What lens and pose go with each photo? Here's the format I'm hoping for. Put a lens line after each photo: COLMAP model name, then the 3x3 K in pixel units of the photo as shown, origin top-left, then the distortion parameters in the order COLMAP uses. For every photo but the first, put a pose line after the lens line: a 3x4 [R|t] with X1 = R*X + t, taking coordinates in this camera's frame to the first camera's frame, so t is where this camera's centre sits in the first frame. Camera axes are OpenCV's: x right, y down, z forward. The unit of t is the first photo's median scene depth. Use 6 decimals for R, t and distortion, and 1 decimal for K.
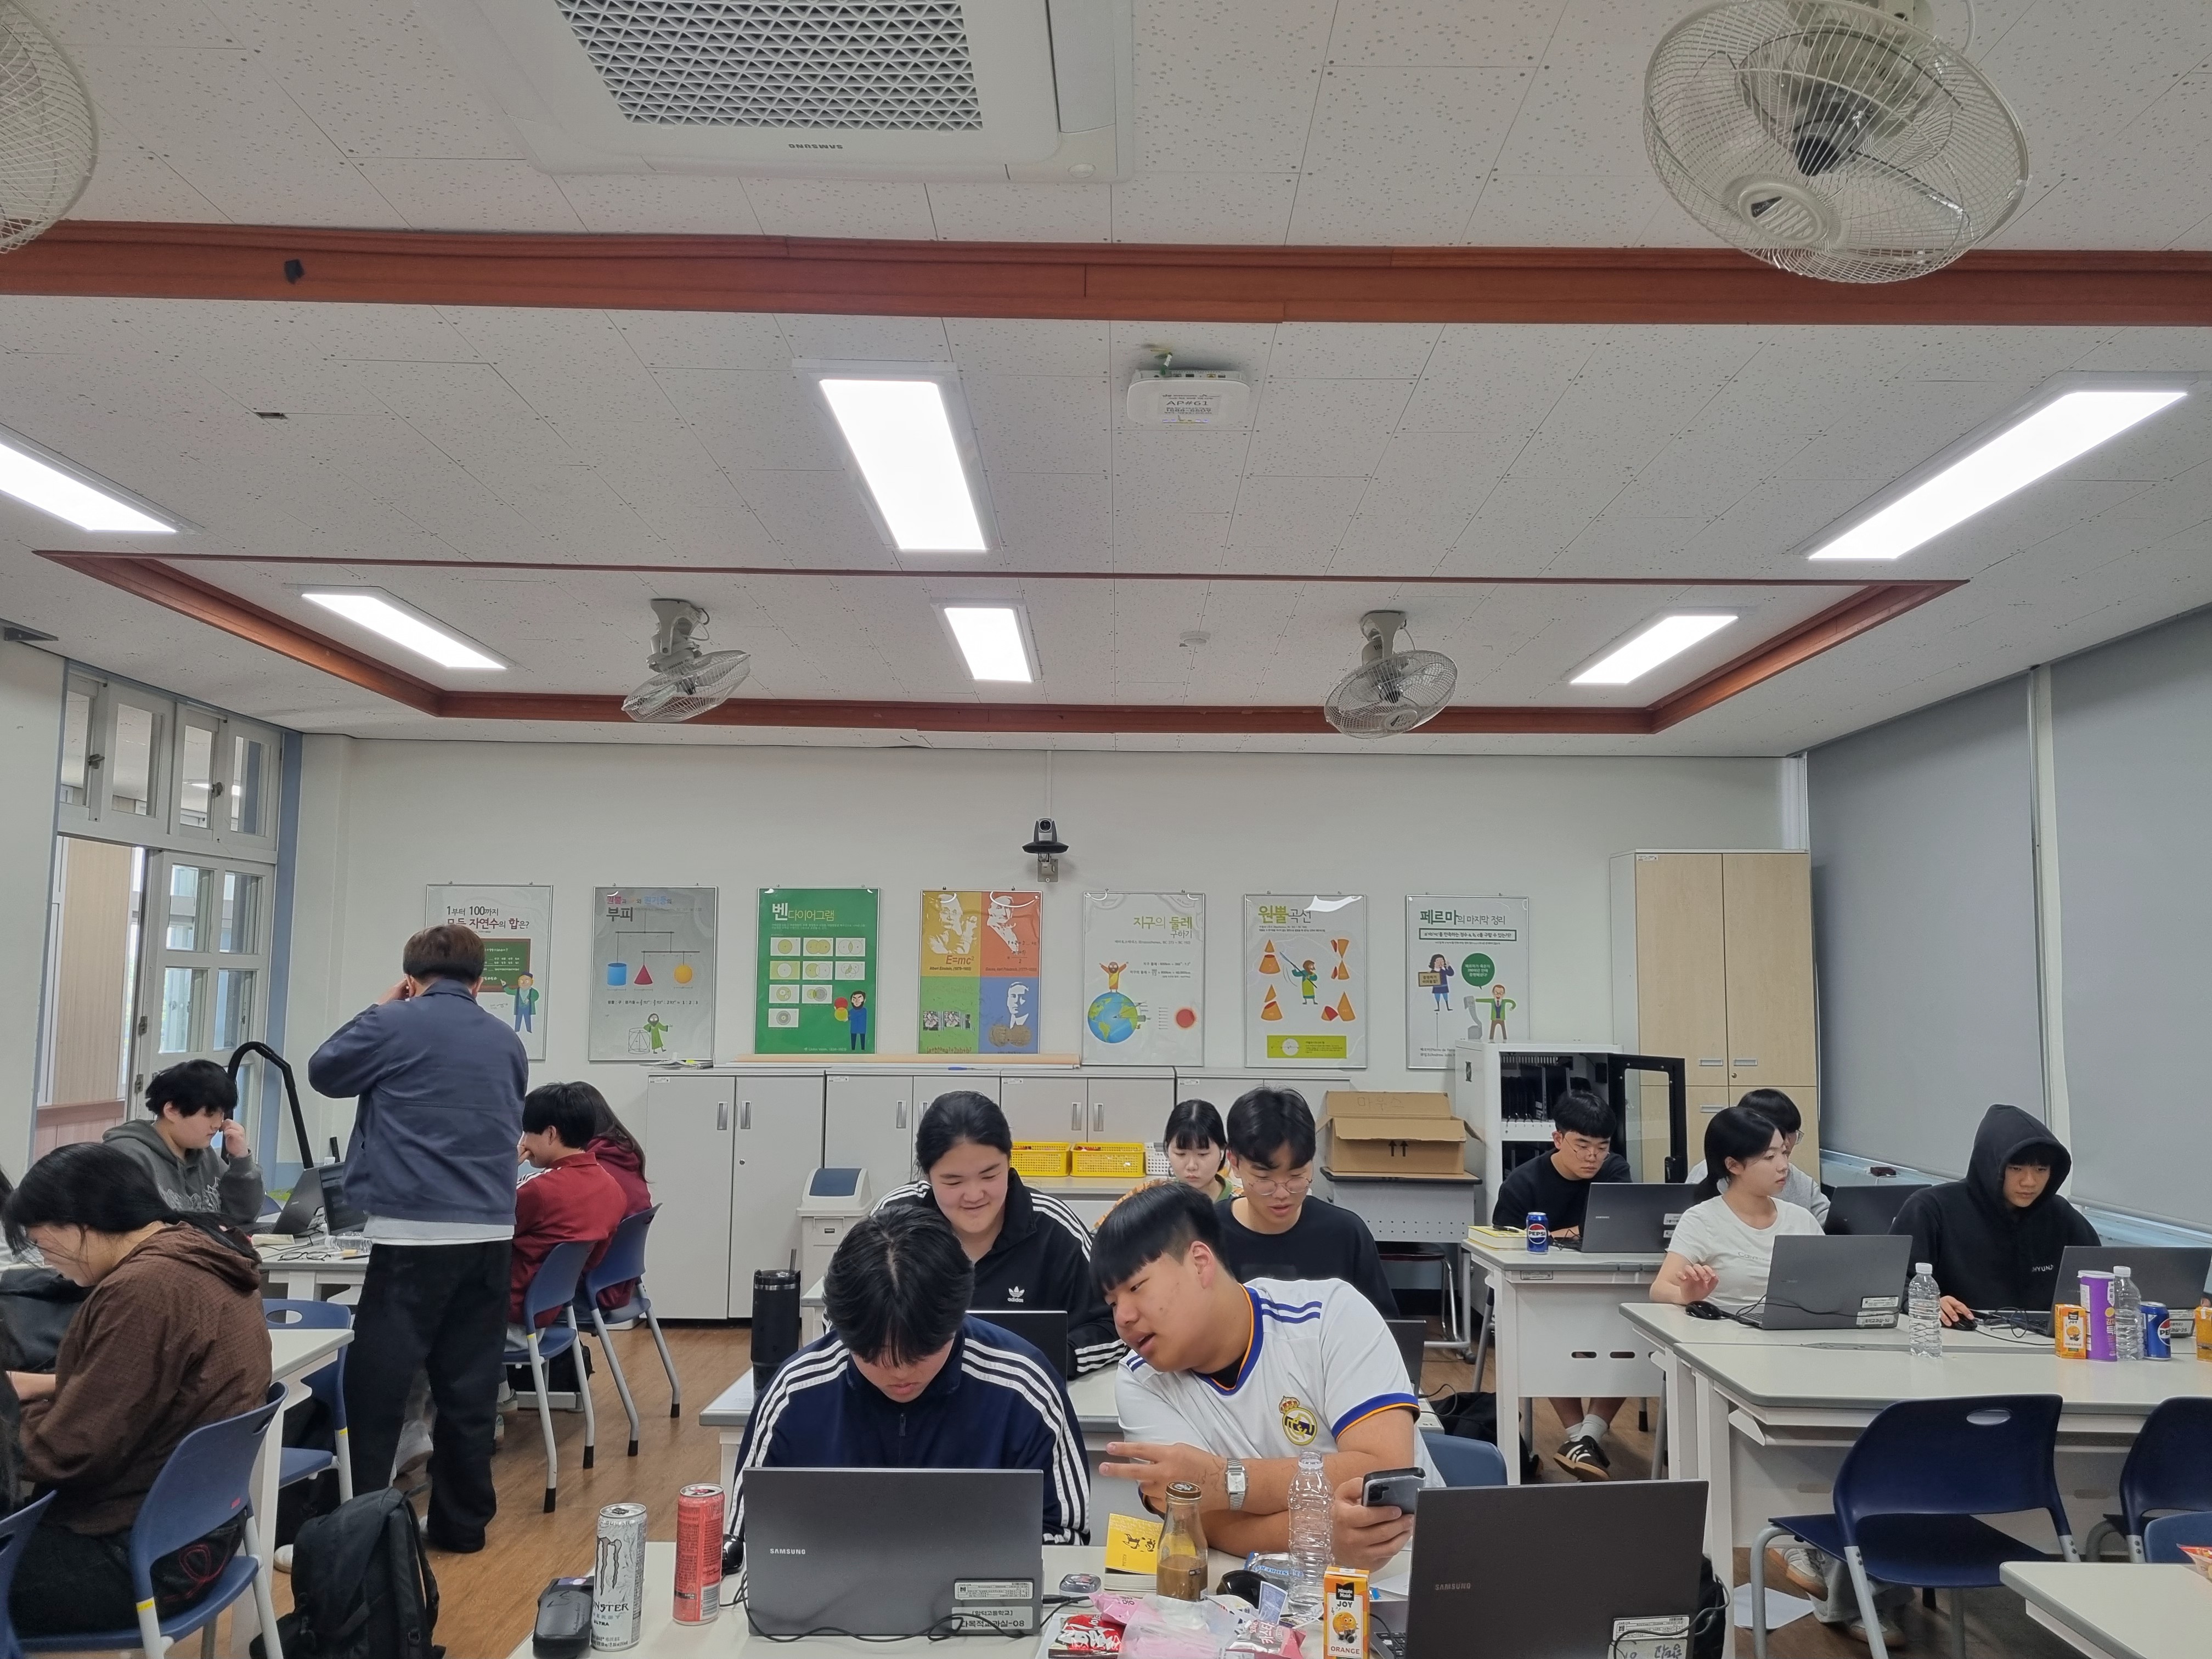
lens RADIAL K [[1659.4, 0, 1120.4], [0, 1659.4, 836.6], [0, 0, 1]] dist [0.060565, -0.056933]
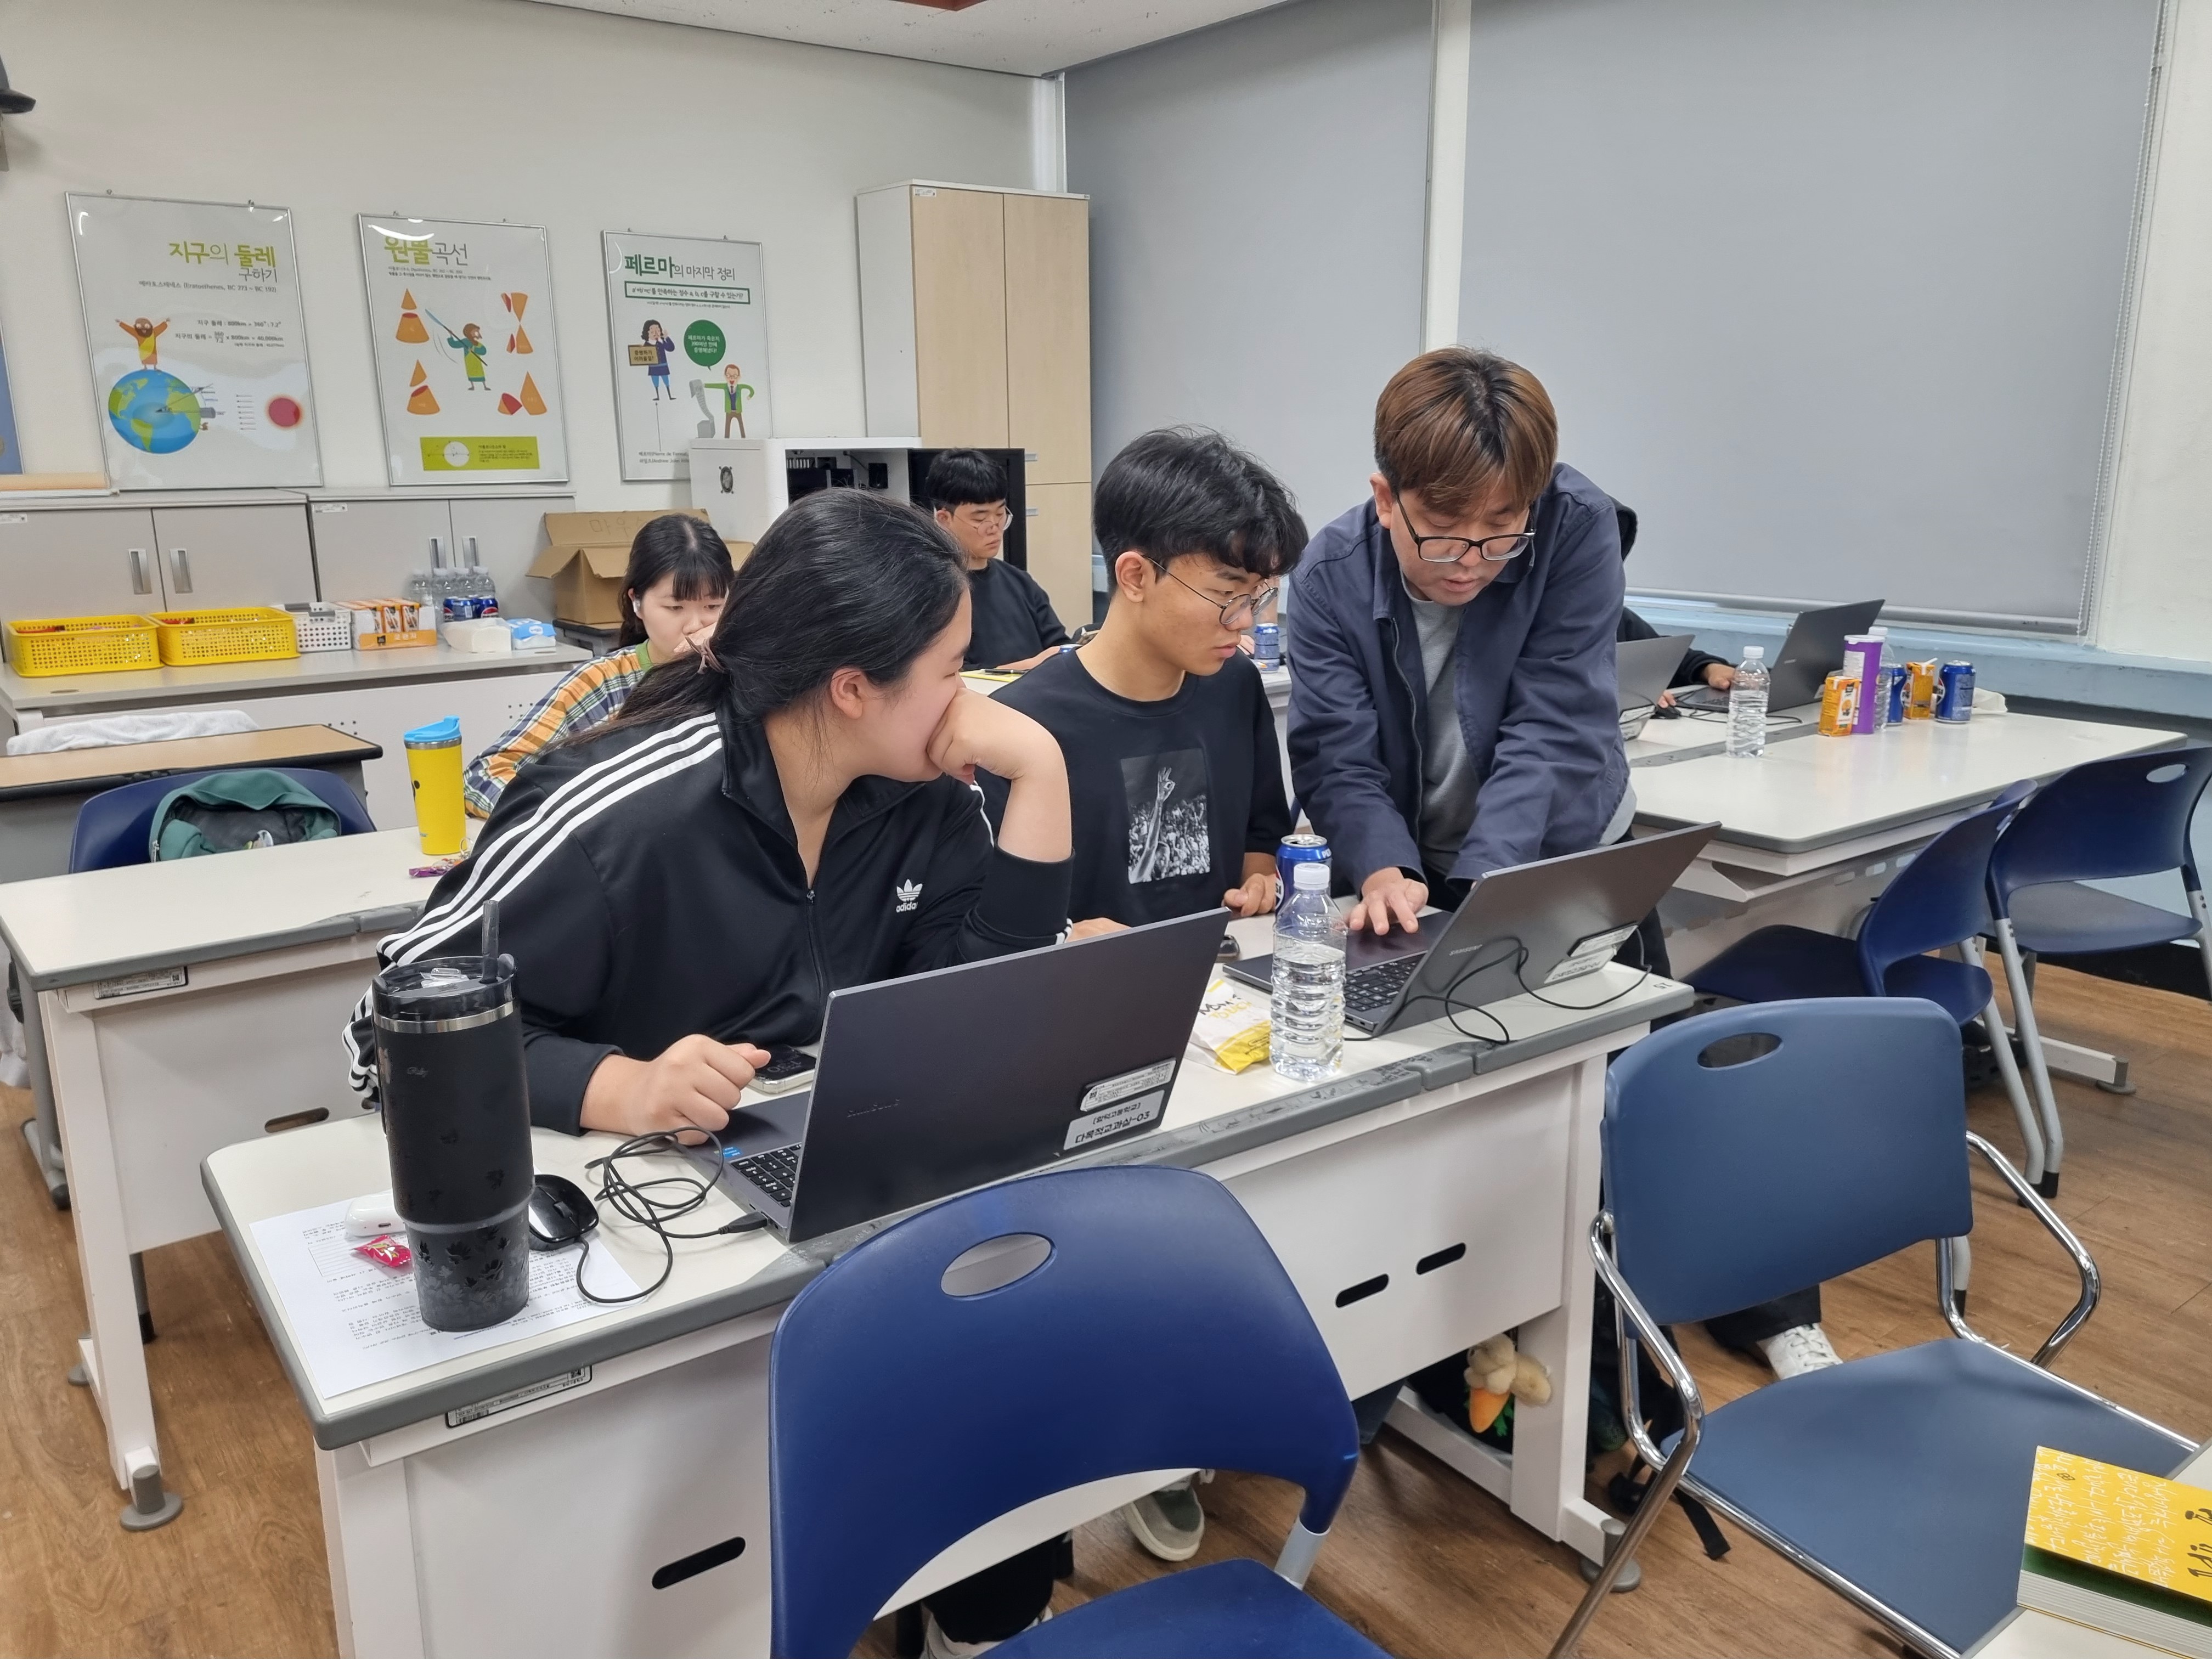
lens RADIAL K [[1659.4, 0, 1120.4], [0, 1659.4, 836.6], [0, 0, 1]] dist [0.060565, -0.056933]
pose [[0.789310, -0.159428, 0.592935, -0.118472], [-0.041092, 0.949819, 0.310088, 0.049943], [-0.612618, -0.269120, 0.743151, 0.268678]]
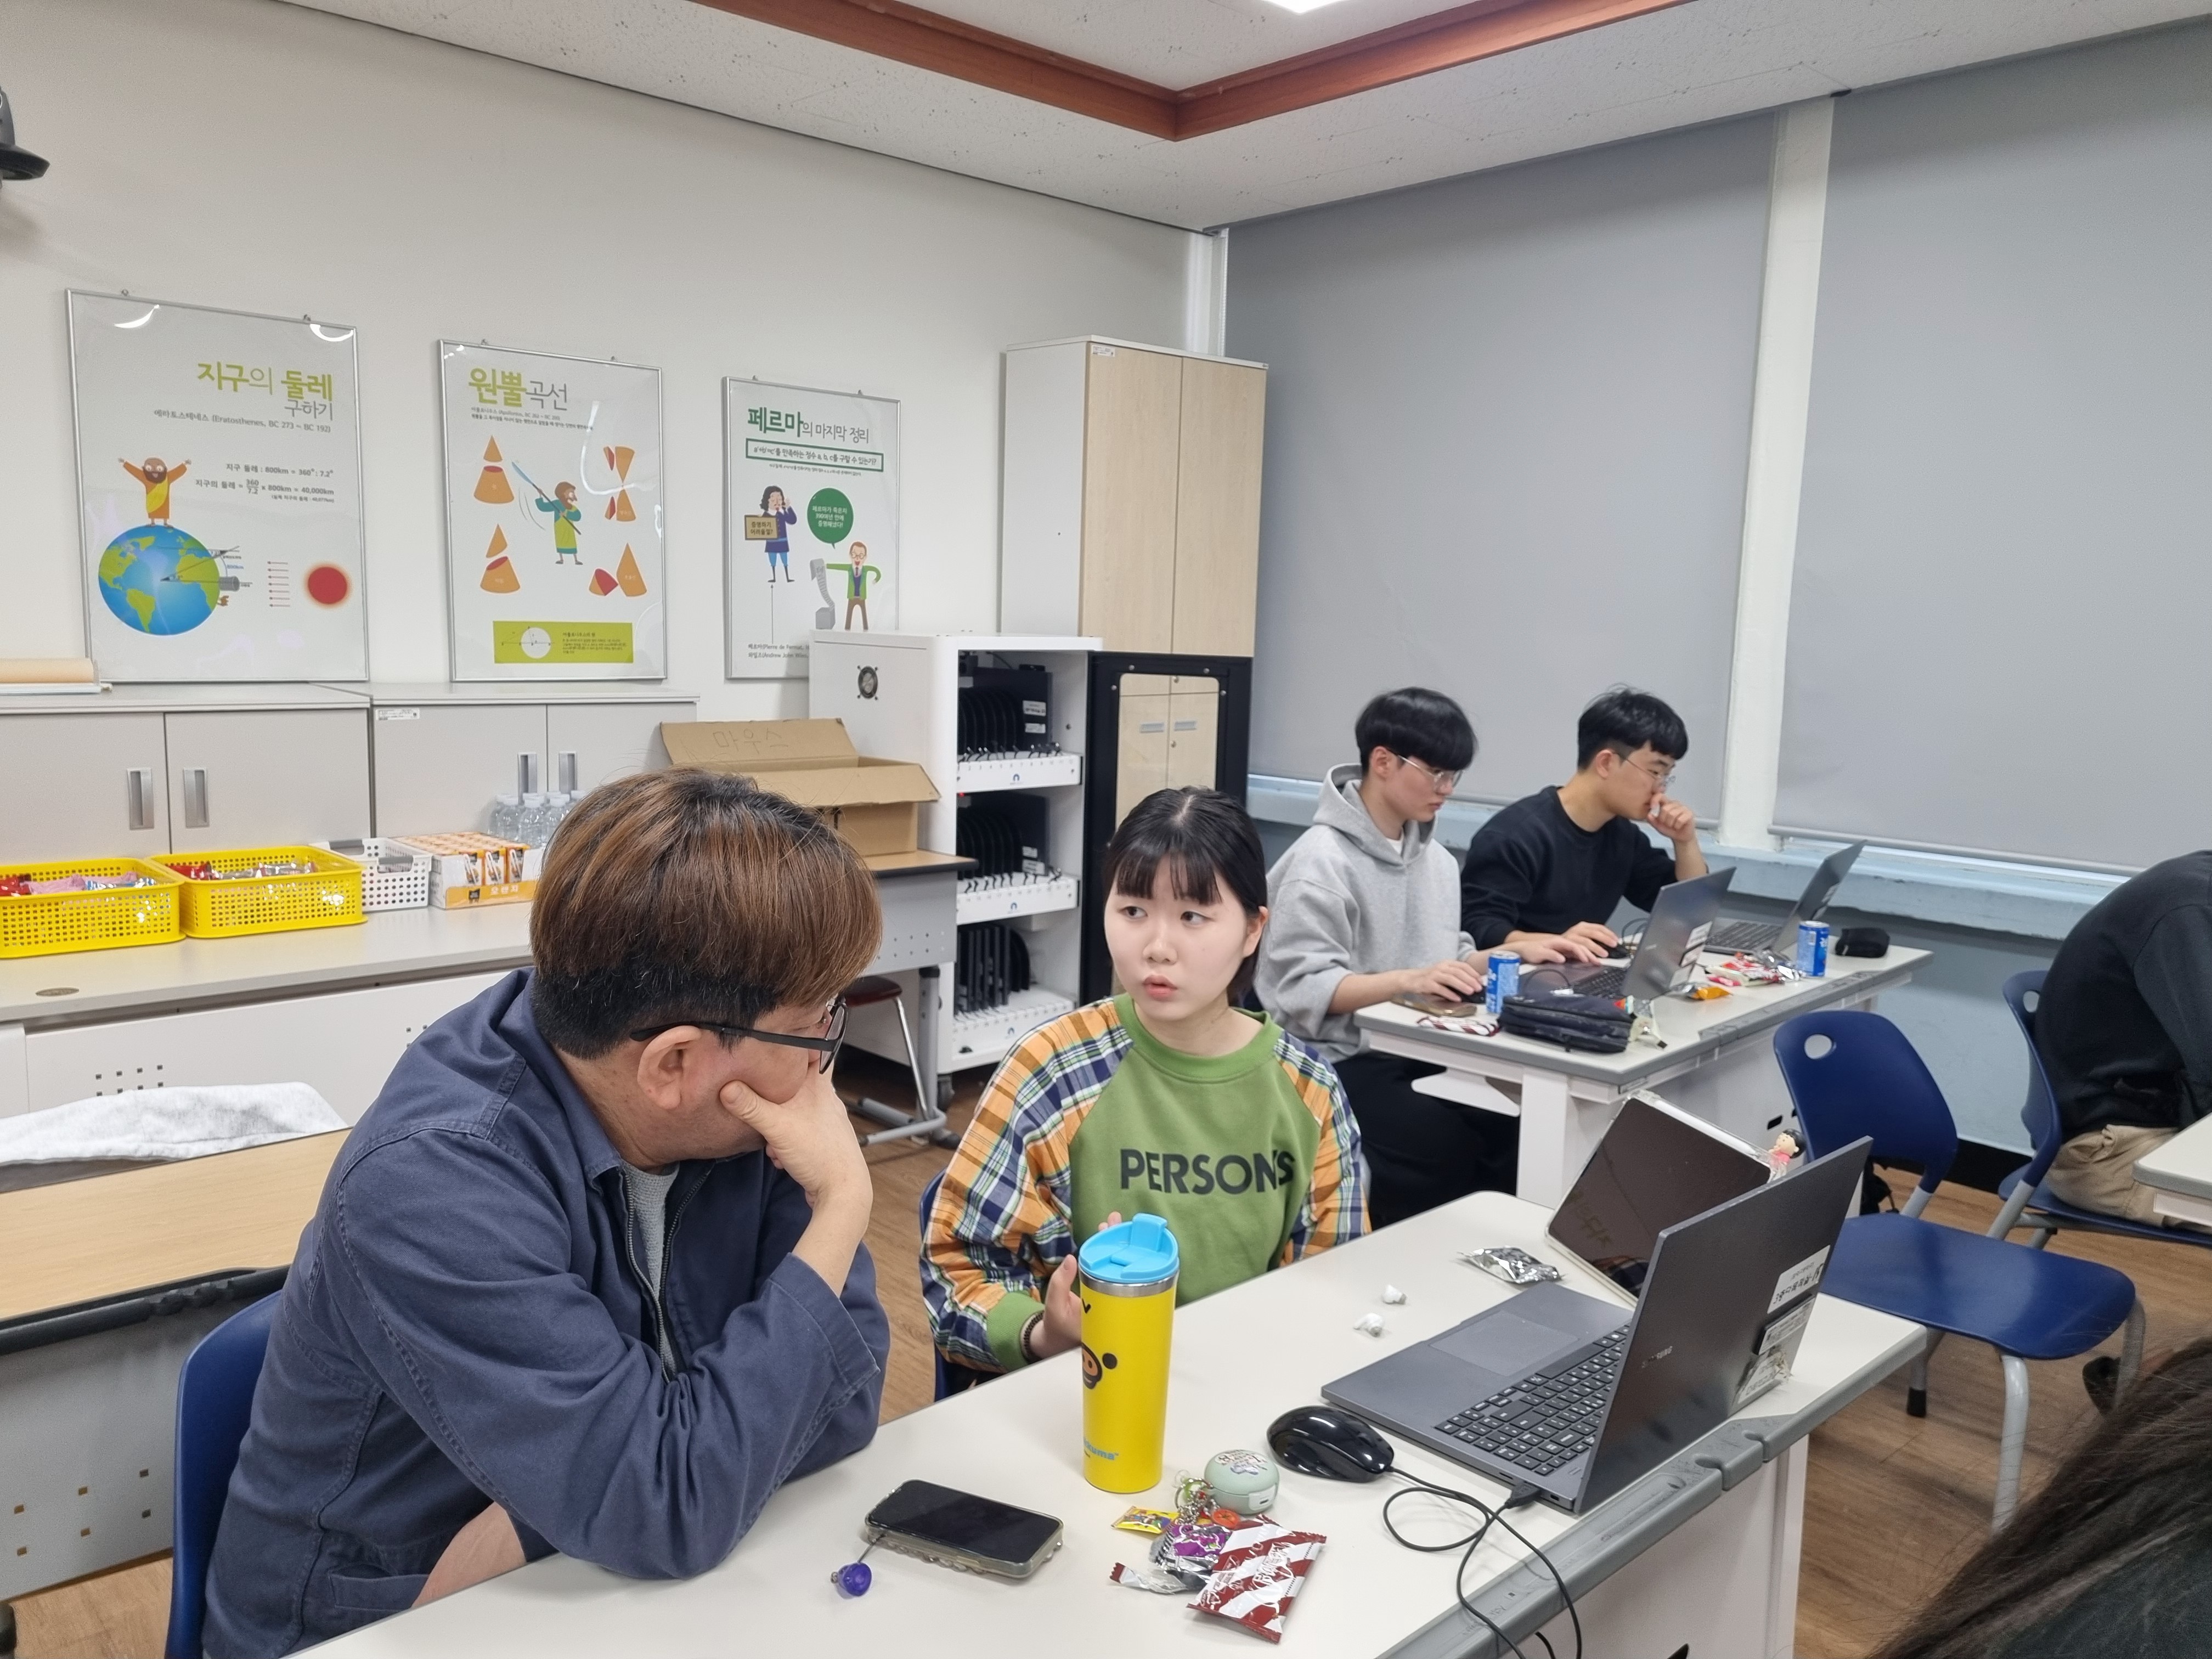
lens RADIAL K [[1659.4, 0, 1120.4], [0, 1659.4, 836.6], [0, 0, 1]] dist [0.060565, -0.056933]
pose [[0.723545, -0.083635, 0.685192, -0.138262], [-0.082911, 0.974917, 0.206551, 0.059625], [-0.685280, -0.206259, 0.698462, 0.474530]]
